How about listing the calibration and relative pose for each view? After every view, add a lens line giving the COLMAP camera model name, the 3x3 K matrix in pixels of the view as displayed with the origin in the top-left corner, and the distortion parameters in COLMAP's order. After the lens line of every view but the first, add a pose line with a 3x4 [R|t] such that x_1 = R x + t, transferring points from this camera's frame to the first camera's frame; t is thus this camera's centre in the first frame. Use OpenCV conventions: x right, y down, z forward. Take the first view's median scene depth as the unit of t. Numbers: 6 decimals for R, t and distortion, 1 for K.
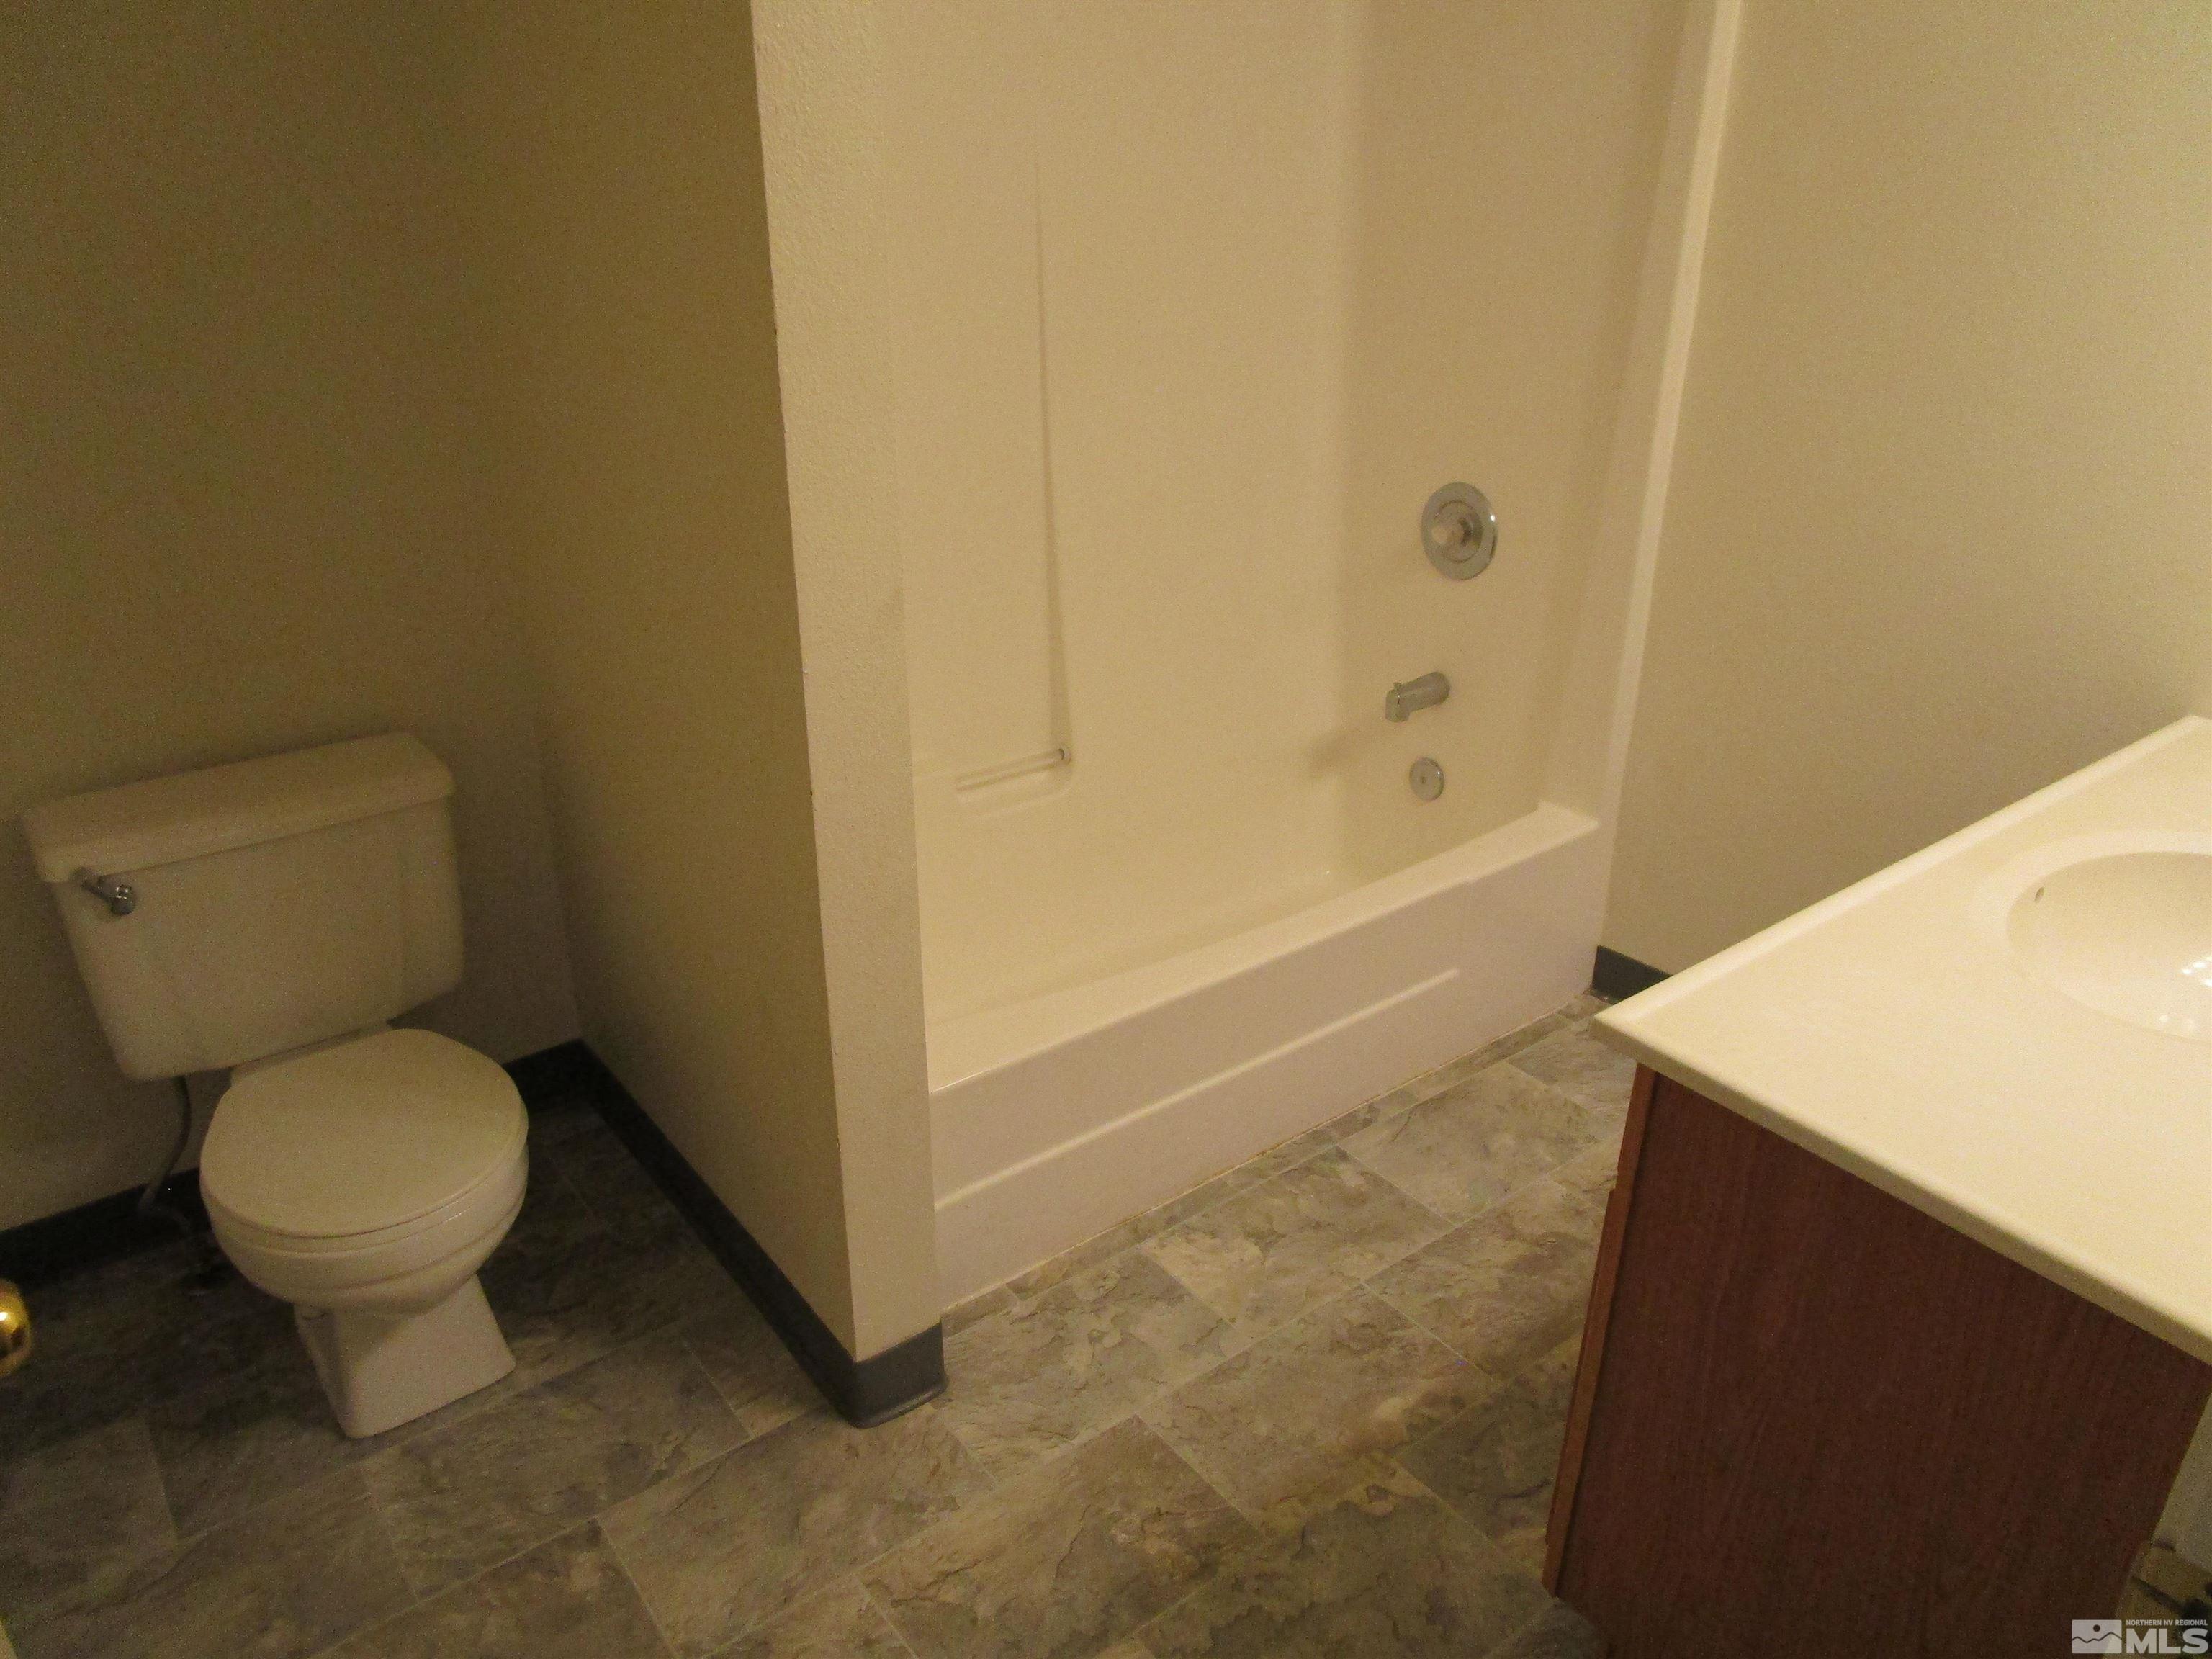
lens RADIAL K [[1567.9, 0, 1106.0], [0, 1567.9, 829.5], [0, 0, 1]] dist [-0.091507, 0.077490]
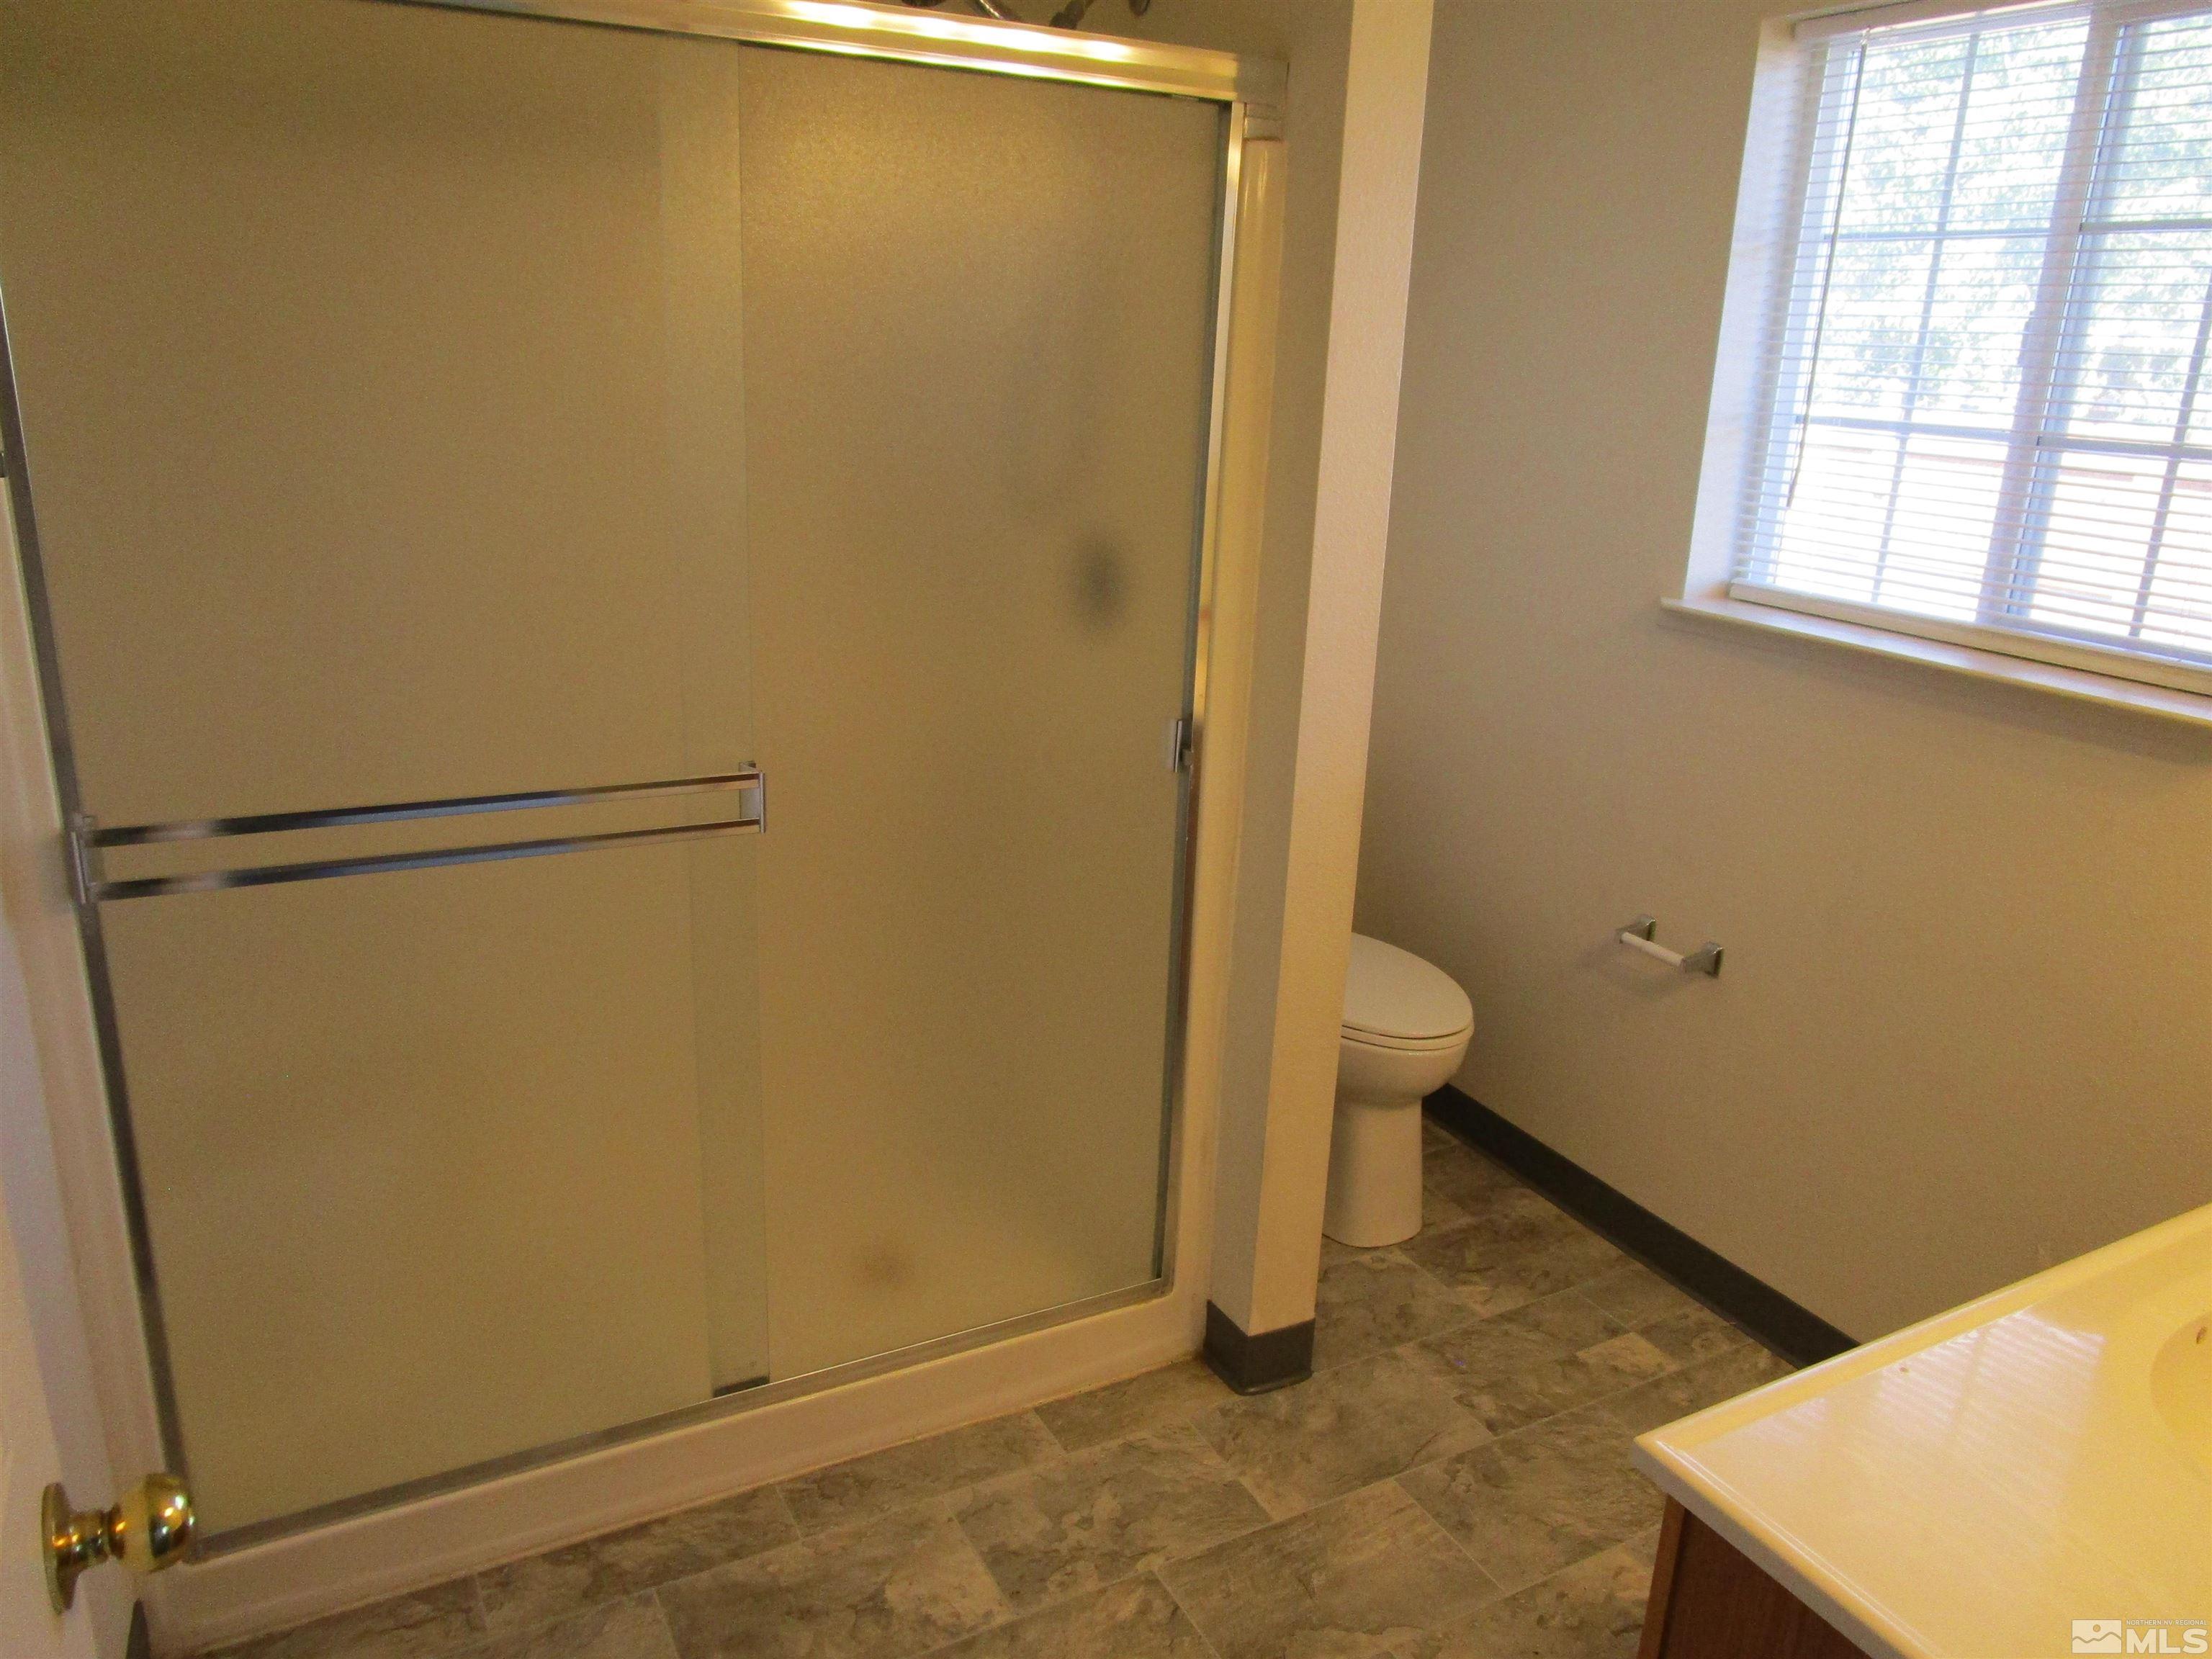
lens RADIAL K [[1567.9, 0, 1106.0], [0, 1567.9, 829.5], [0, 0, 1]] dist [-0.091507, 0.077490]
pose [[-0.987185, -0.087414, 0.133510, -0.114322], [0.023410, 0.748248, 0.663006, -0.686686], [-0.157855, 0.657635, -0.736612, 1.418754]]
